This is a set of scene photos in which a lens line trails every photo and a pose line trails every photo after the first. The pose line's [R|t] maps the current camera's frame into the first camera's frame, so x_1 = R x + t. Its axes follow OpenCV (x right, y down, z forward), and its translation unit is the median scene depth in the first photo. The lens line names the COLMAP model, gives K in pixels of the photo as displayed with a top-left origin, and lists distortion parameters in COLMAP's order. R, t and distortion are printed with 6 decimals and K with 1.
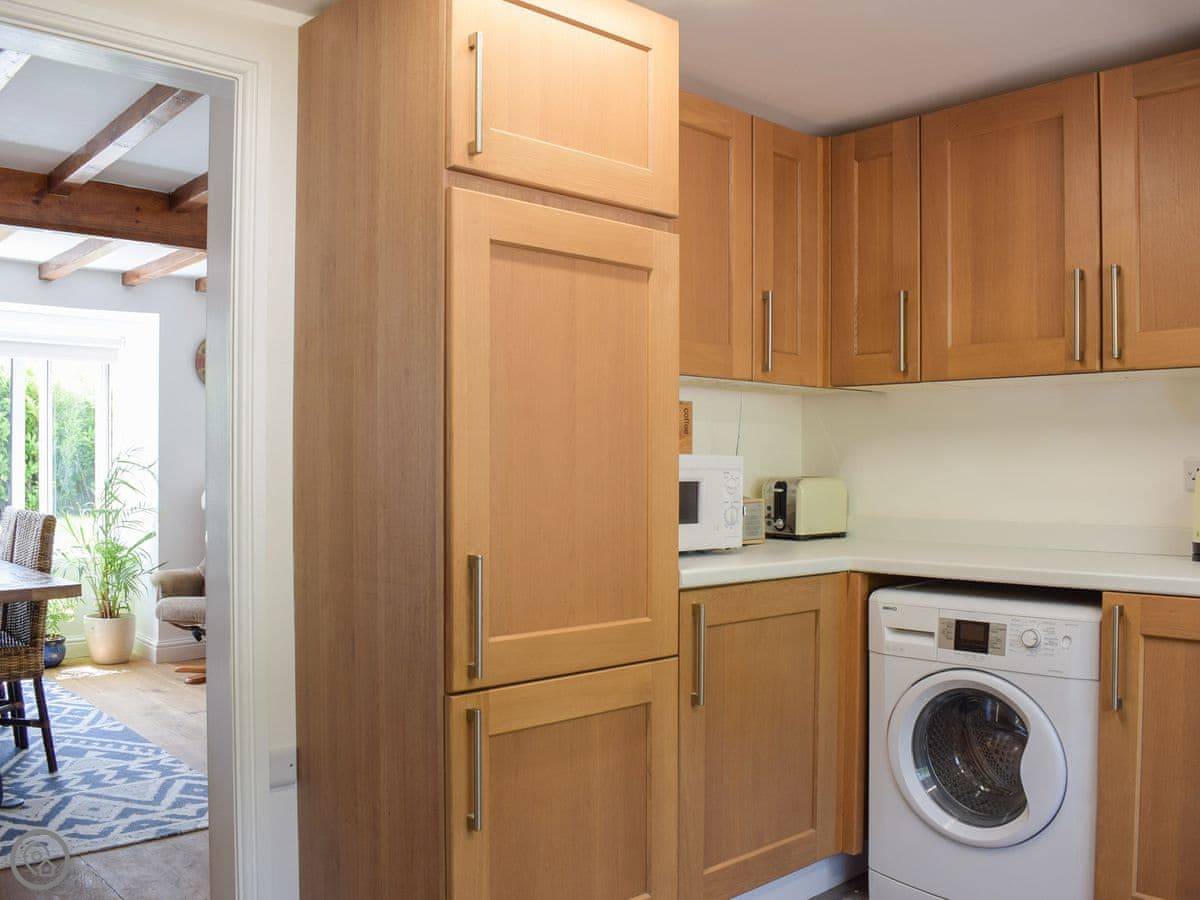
lens RADIAL K [[1091.5, 0, 605.2], [0, 1091.5, 462.6], [0, 0, 1]] dist [-0.094096, 0.000000]
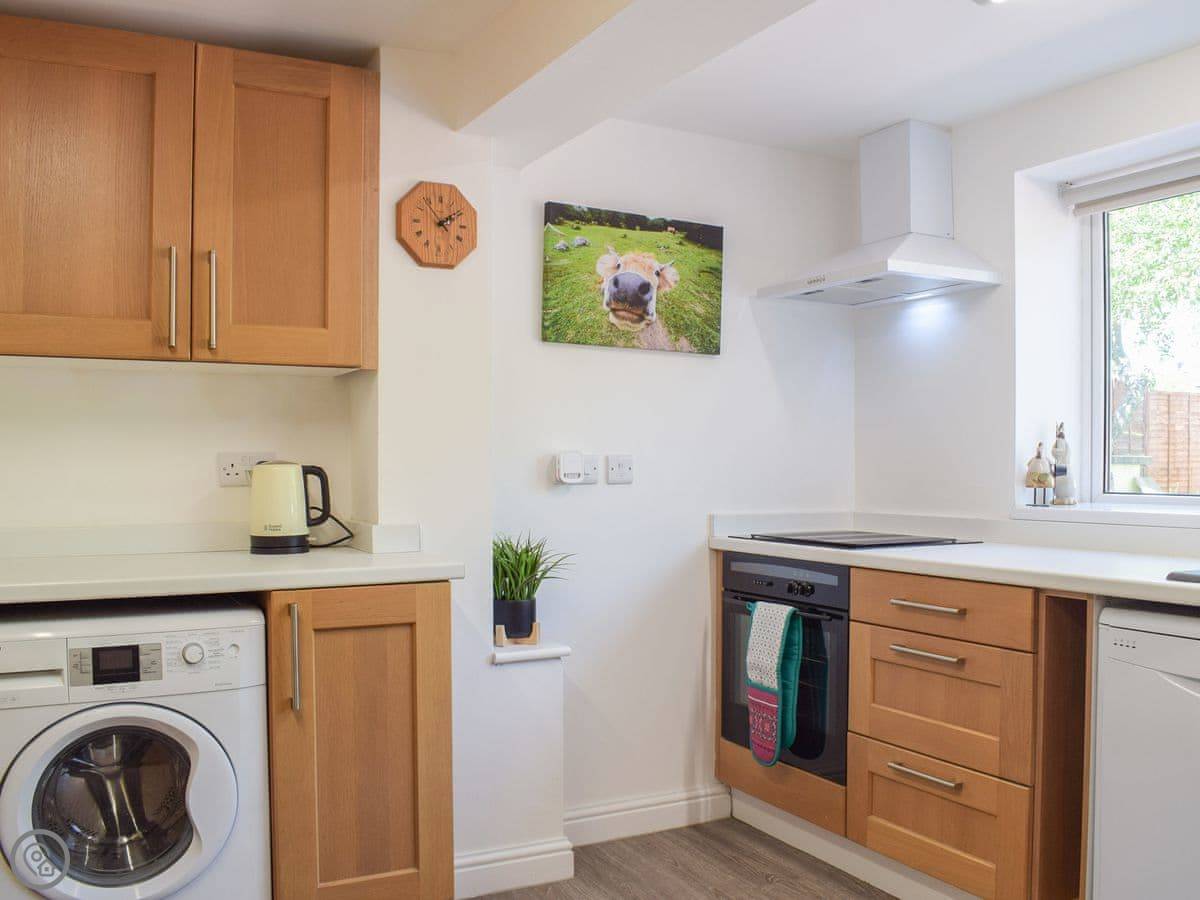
lens RADIAL K [[1091.5, 0, 599.8], [0, 1091.5, 459.6], [0, 0, 1]] dist [-0.094096, 0.000000]
pose [[0.272456, -0.004460, 0.962158, -0.362993], [-0.000468, 0.999989, 0.004768, -0.003085], [-0.962168, -0.001749, 0.272451, 0.414207]]
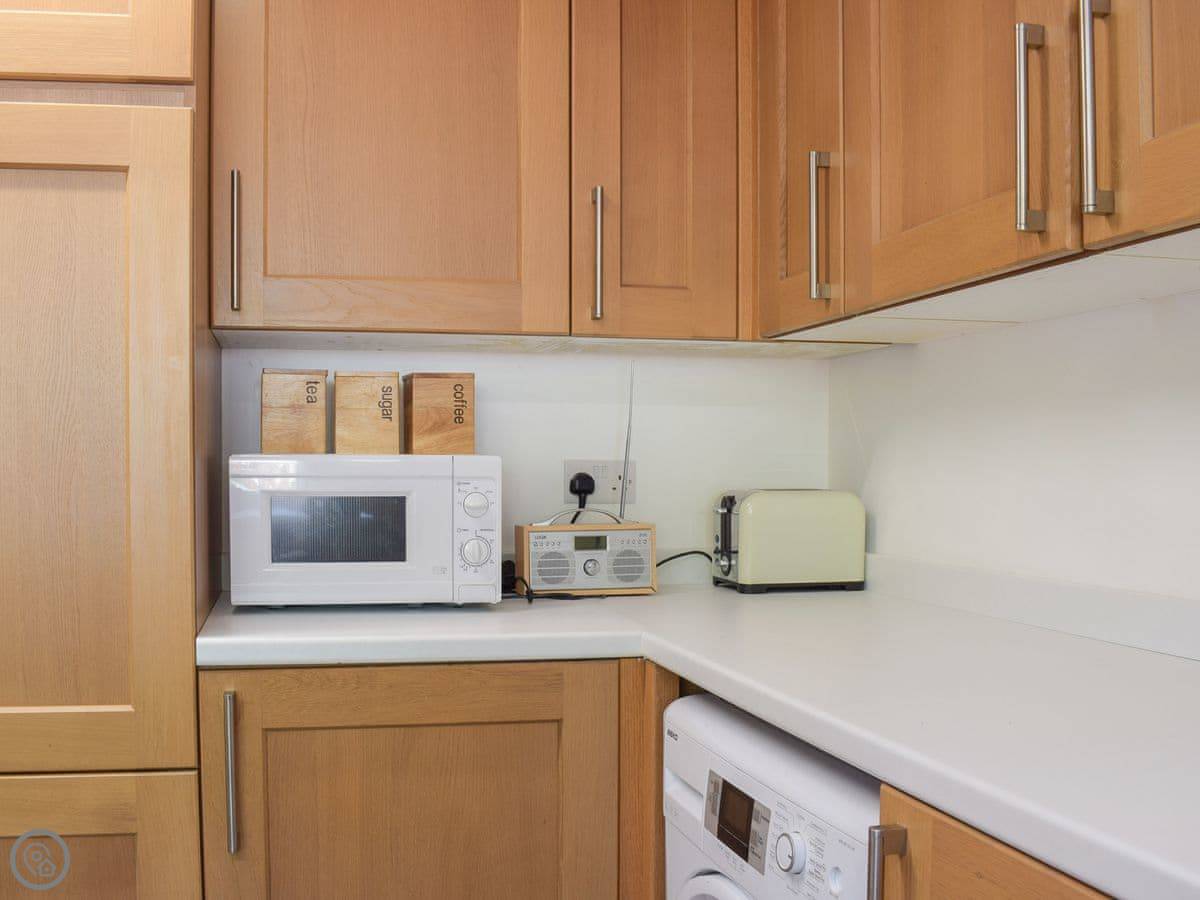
lens RADIAL K [[1091.5, 0, 461.6], [0, 1091.5, 523.8], [0, 0, 1]] dist [-0.094096, 0.000000]
pose [[0.827975, 0.026520, -0.560137, 0.517892], [0.003548, 0.998613, 0.052525, -0.000579], [0.560753, -0.045477, 0.826733, 0.532552]]
